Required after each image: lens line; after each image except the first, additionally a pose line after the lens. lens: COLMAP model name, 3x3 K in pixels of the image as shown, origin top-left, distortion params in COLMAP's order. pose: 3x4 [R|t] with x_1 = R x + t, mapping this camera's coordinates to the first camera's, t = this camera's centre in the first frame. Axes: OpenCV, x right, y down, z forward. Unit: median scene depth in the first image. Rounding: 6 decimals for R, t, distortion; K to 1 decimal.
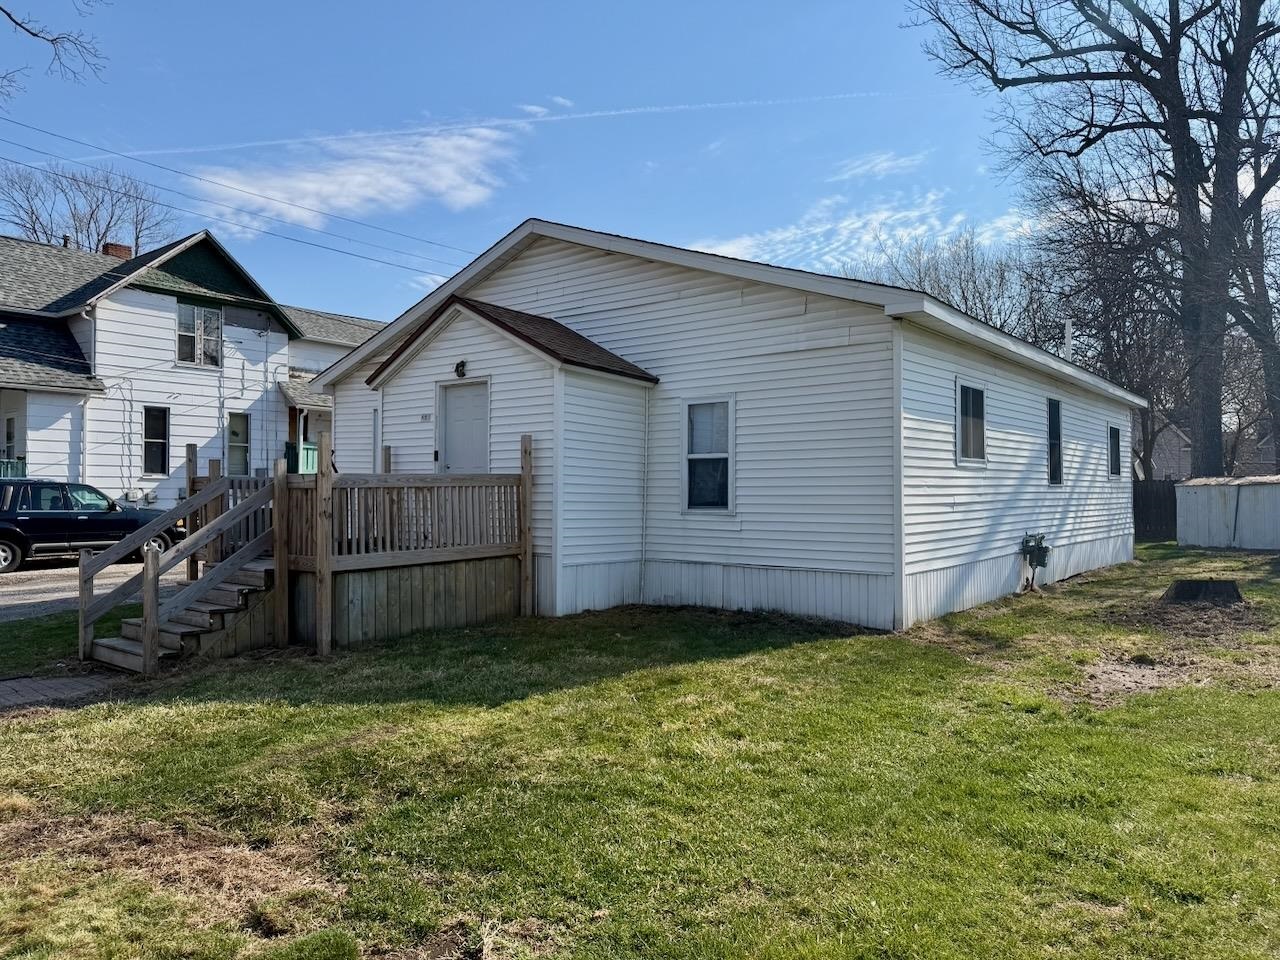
lens RADIAL K [[914.0, 0, 639.7], [0, 914.0, 483.2], [0, 0, 1]] dist [0.010672, 0.000874]
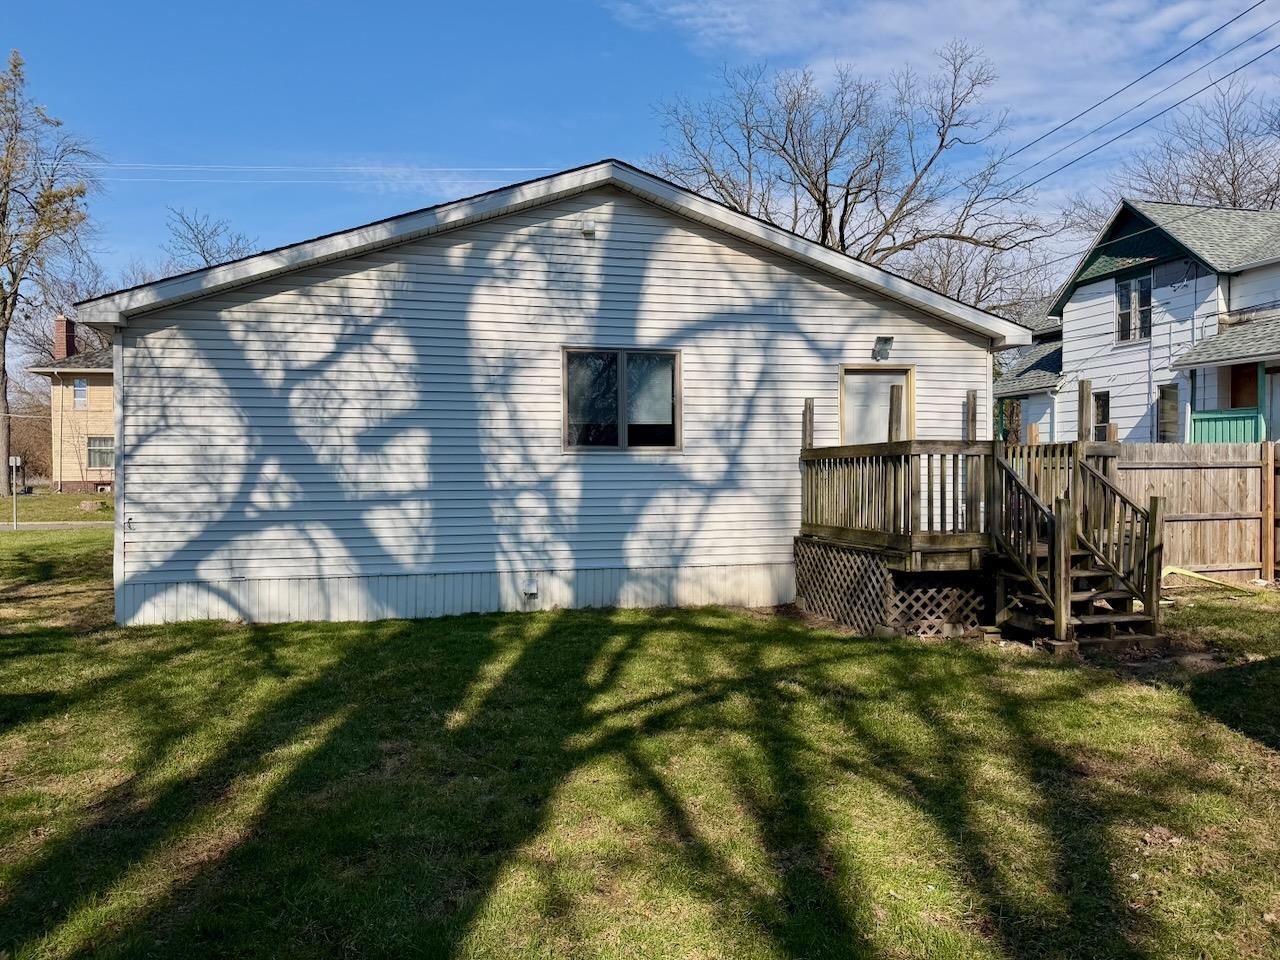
lens RADIAL K [[874.3, 0, 640.4], [0, 874.3, 476.9], [0, 0, 1]] dist [-0.005346, -0.000629]
pose [[-0.611559, 0.009219, -0.791145, 0.538220], [0.015301, 0.999883, -0.000176, 0.003438], [0.791051, -0.012213, -0.611628, 1.139770]]
